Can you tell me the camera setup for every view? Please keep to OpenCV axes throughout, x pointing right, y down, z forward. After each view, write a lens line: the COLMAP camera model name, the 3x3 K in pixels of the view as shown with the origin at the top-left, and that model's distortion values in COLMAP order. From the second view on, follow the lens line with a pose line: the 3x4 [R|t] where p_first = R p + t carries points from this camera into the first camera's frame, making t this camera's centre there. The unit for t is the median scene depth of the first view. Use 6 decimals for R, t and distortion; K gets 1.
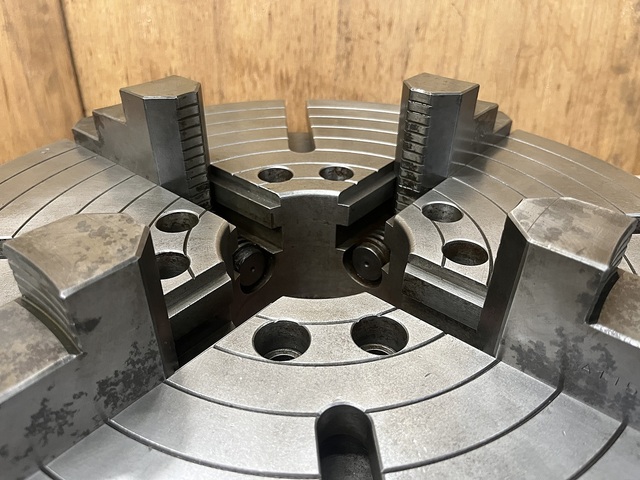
lens RADIAL K [[500.7, 0, 322.2], [0, 500.7, 242.3], [0, 0, 1]] dist [0.027535, -0.077774]
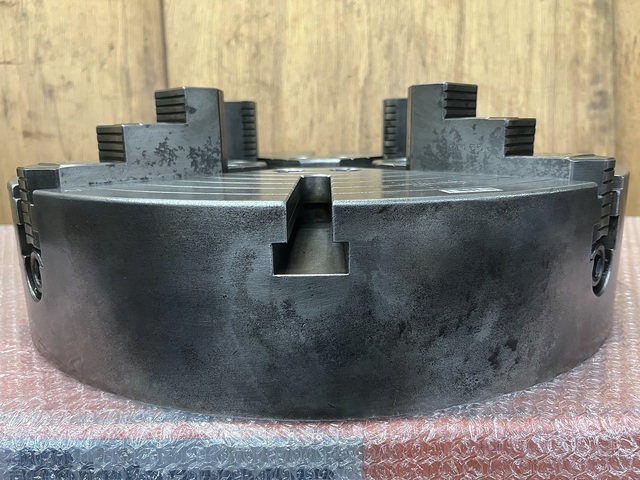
lens RADIAL K [[500.7, 0, 322.2], [0, 500.7, 242.3], [0, 0, 1]] dist [0.027535, -0.077774]
pose [[0.993927, -0.008177, -0.109736, 0.131399], [-0.031901, 0.933000, -0.358458, 0.610967], [0.105315, 0.359782, 0.927074, -0.297880]]
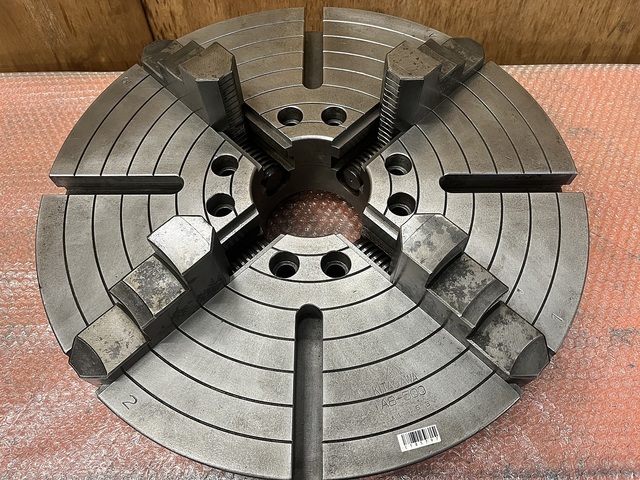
lens RADIAL K [[496.9, 0, 320.0], [0, 496.9, 240.0], [0, 0, 1]] dist [0.041894, -0.095530]
pose [[0.994812, 0.072166, -0.071707, 0.108702], [-0.030271, 0.882899, 0.468587, -0.457346], [0.097126, -0.463985, 0.880502, -0.360114]]
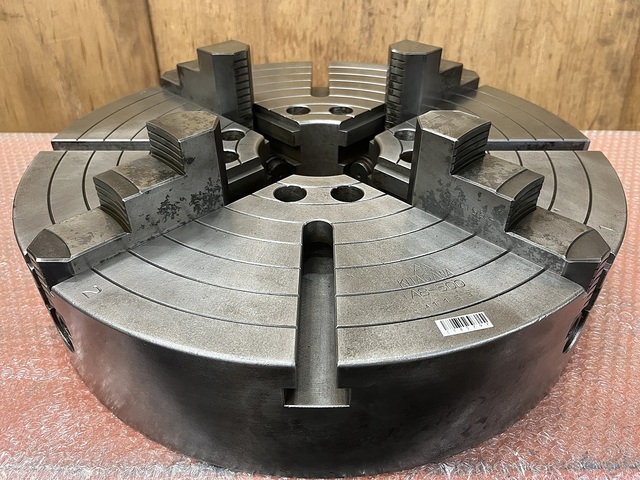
lens RADIAL K [[496.9, 0, 320.0], [0, 496.9, 240.0], [0, 0, 1]] dist [0.041894, -0.095530]
pose [[0.994938, 0.043437, -0.090617, 0.108472], [-0.039504, 0.998217, 0.044749, 0.160871], [0.092399, -0.040942, 0.994880, -0.412697]]
